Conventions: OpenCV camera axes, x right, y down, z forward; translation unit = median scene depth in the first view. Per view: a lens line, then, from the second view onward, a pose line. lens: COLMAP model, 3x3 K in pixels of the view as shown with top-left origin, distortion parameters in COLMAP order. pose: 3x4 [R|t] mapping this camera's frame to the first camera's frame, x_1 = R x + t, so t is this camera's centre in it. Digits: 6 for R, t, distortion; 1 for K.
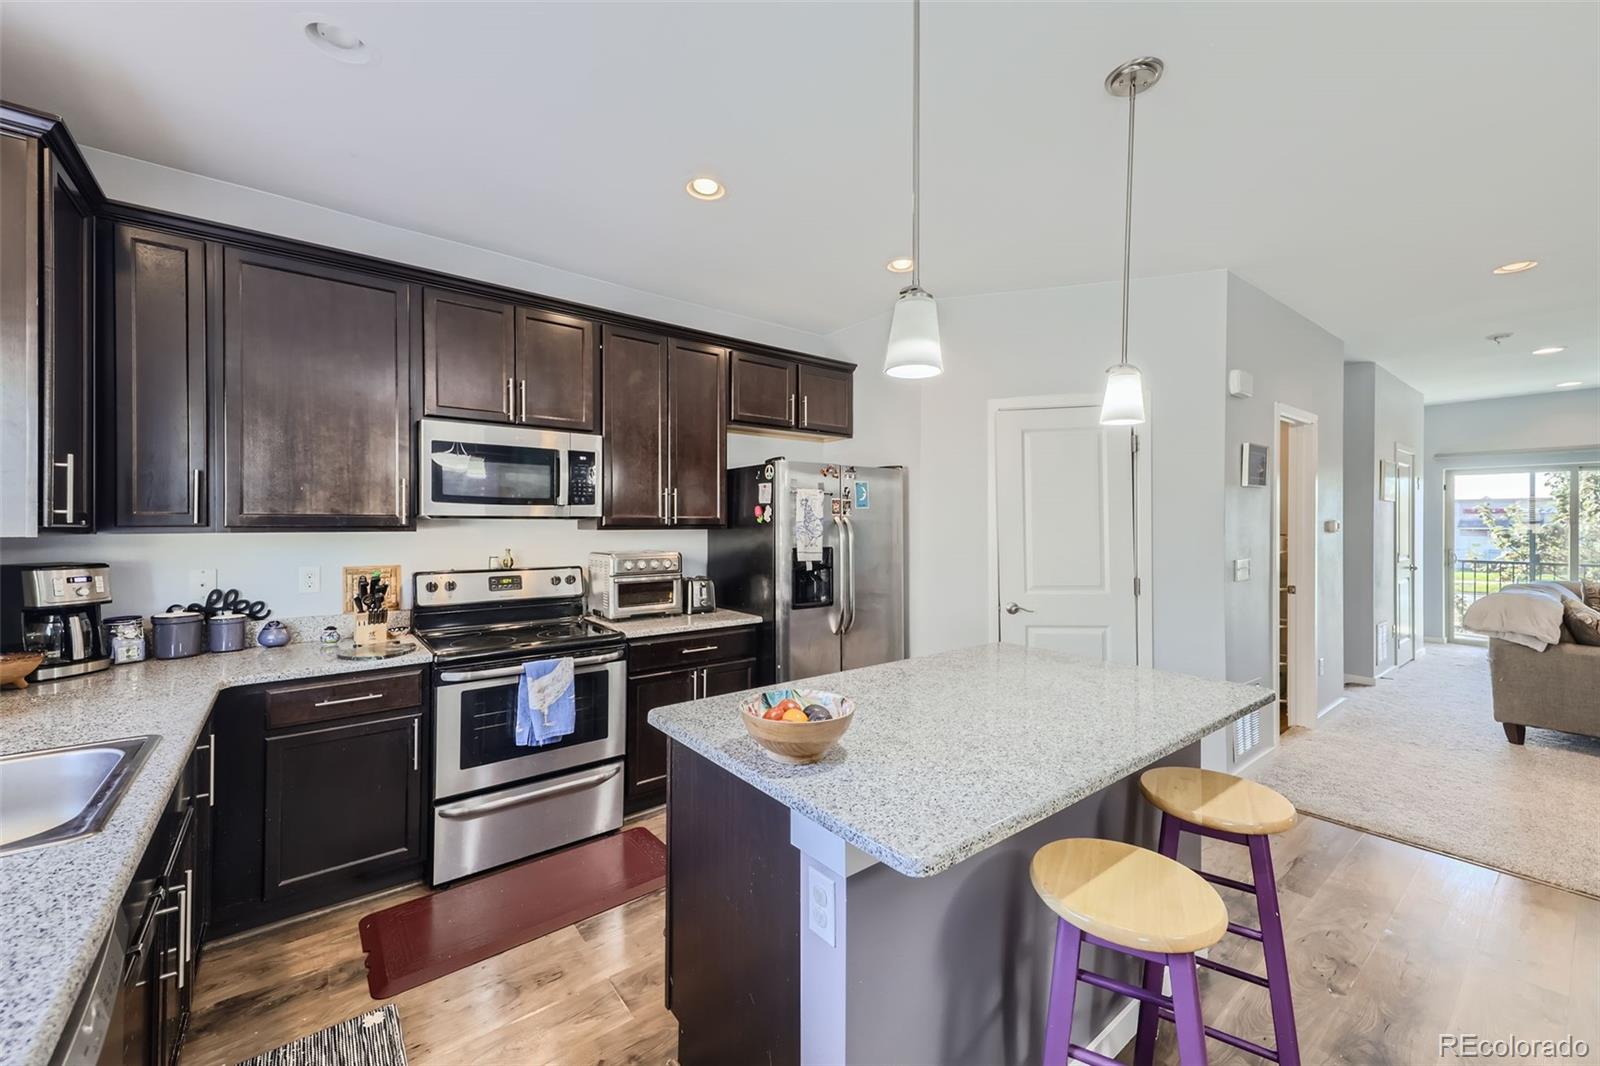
lens RADIAL K [[631.0, 0, 807.4], [0, 631.0, 523.2], [0, 0, 1]] dist [0.028872, -0.004041]
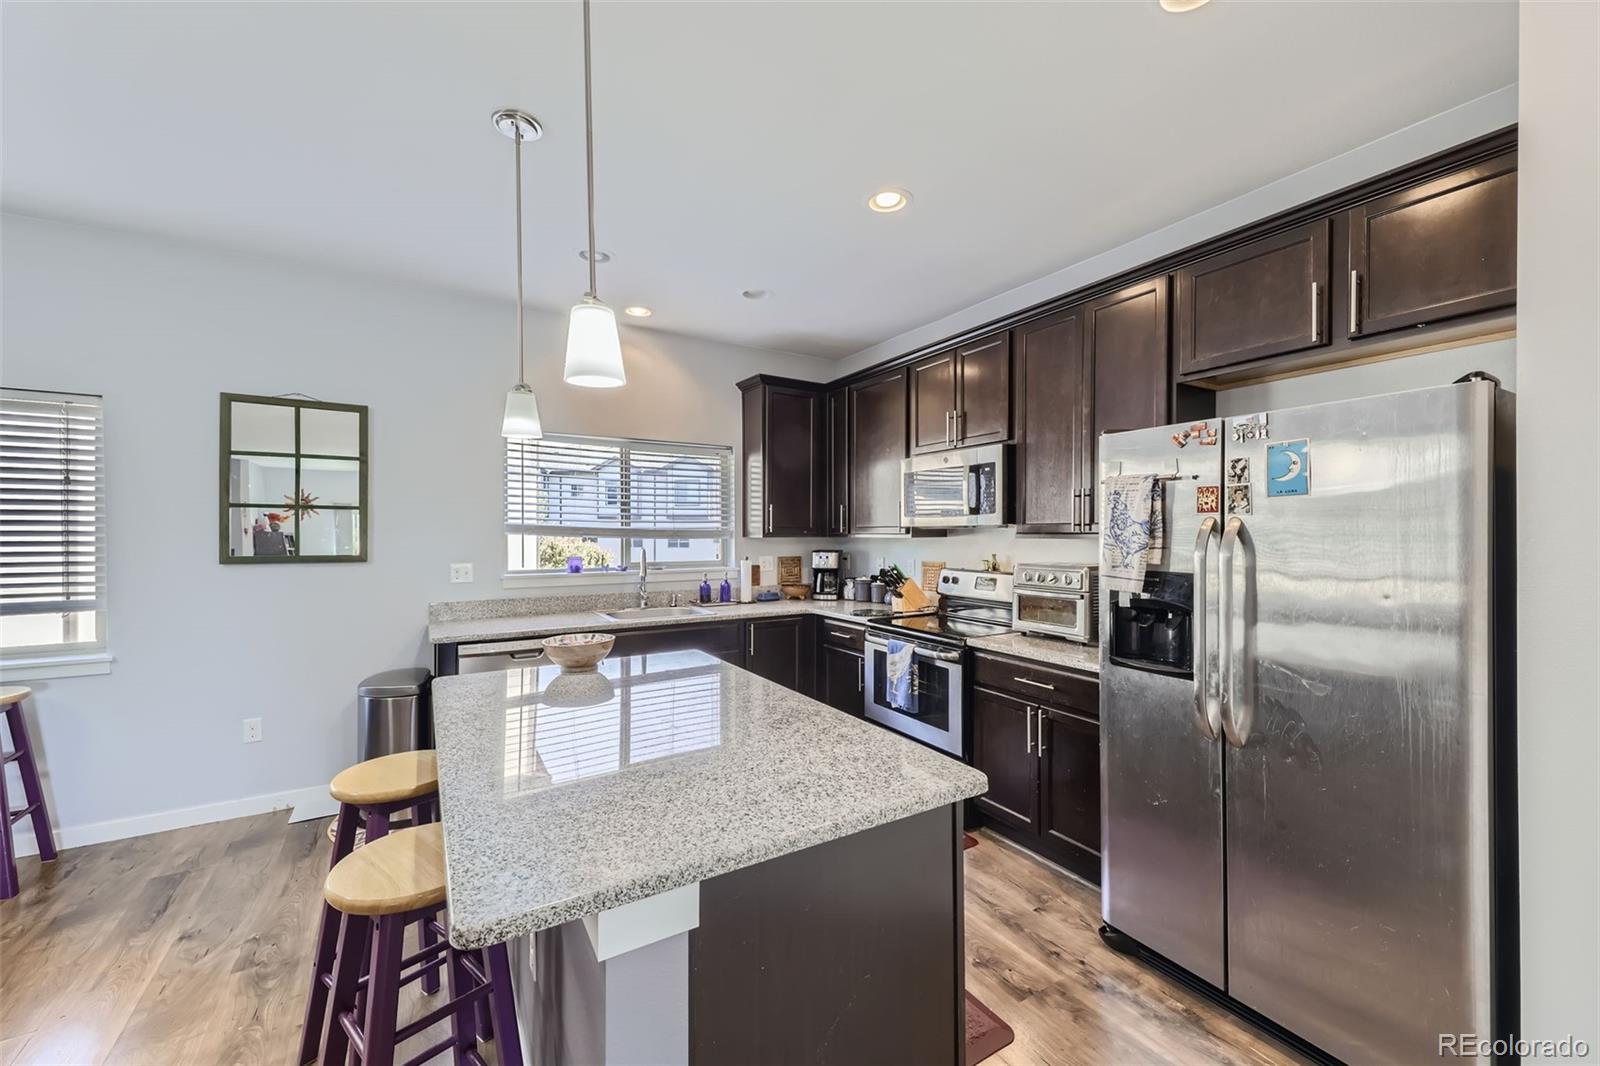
lens RADIAL K [[631.0, 0, 788.1], [0, 631.0, 530.6], [0, 0, 1]] dist [0.028872, -0.004041]
pose [[-0.152378, -0.003608, -0.988316, 0.701707], [0.001324, 0.999992, -0.003854, 0.002366], [0.988321, -0.001896, -0.152372, 0.808245]]
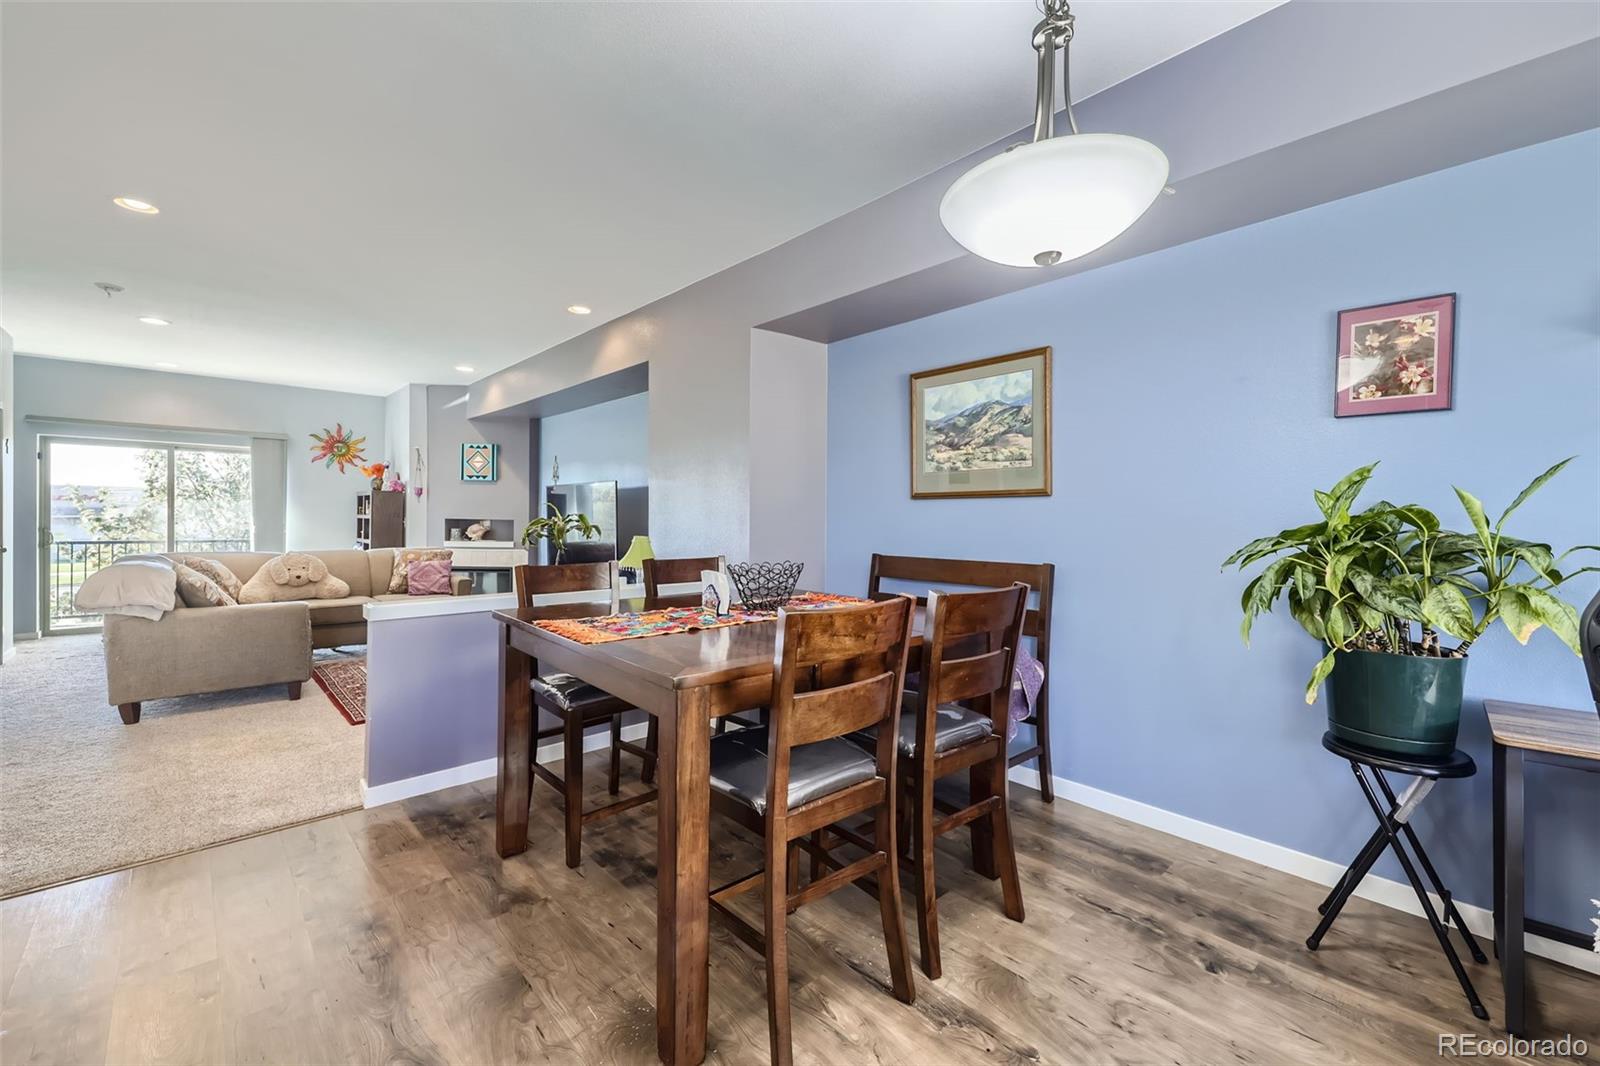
lens RADIAL K [[661.5, 0, 803.6], [0, 661.5, 523.4], [0, 0, 1]] dist [0.021122, -0.005518]
pose [[-0.066157, -0.008713, 0.997771, 0.080813], [-0.008847, 0.999928, 0.008145, 0.044753], [-0.997770, -0.008289, -0.066229, 0.131884]]
